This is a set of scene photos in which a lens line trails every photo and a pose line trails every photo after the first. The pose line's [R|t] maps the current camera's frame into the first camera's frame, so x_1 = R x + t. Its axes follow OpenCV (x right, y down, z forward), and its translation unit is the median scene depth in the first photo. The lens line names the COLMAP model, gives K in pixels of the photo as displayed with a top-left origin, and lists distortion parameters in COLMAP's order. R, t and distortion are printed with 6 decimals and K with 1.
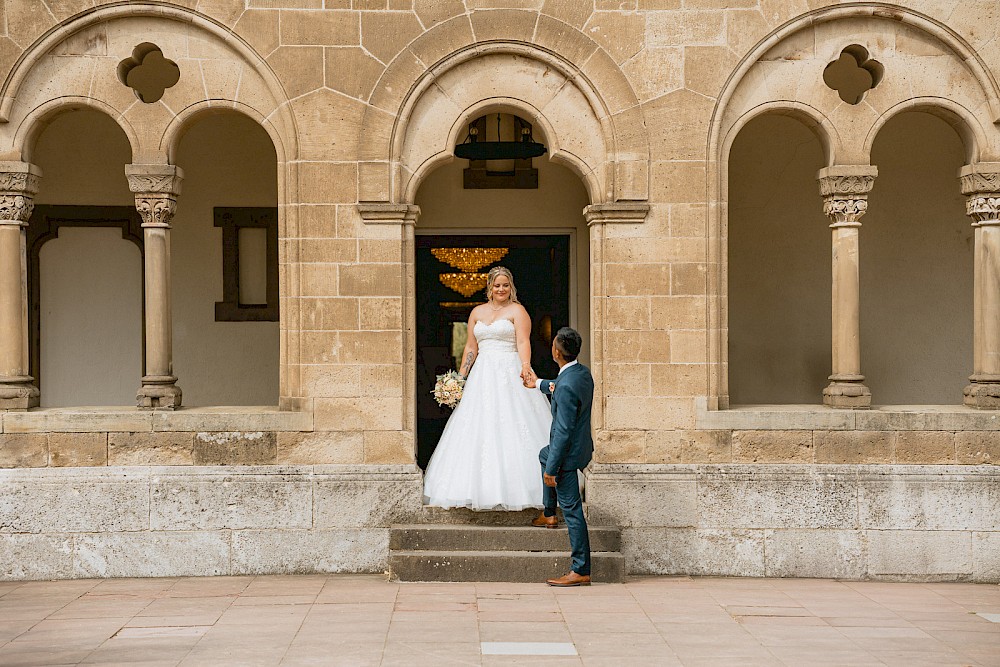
lens RADIAL K [[2339.2, 0, 416.5], [0, 2339.2, 360.3], [0, 0, 1]] dist [0.745246, -0.581548]
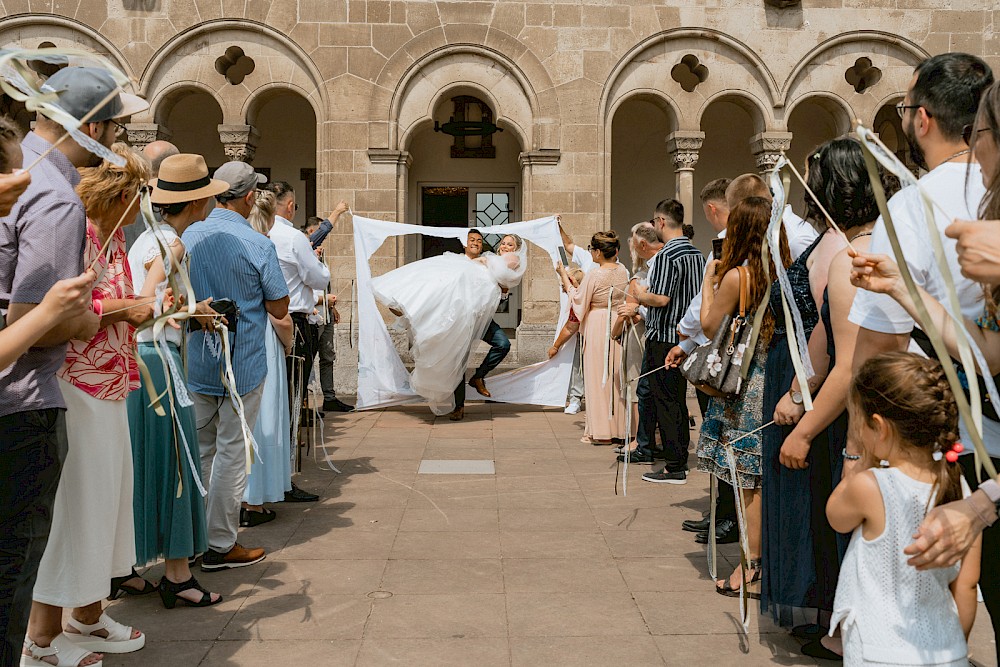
lens RADIAL K [[2339.2, 0, 416.5], [0, 2339.2, 360.3], [0, 0, 1]] dist [0.745246, -0.581548]
pose [[0.999773, 0.011277, 0.018079, -0.019933], [-0.012289, 0.998306, 0.056874, -0.018548], [-0.017407, -0.057083, 0.998218, -0.527644]]
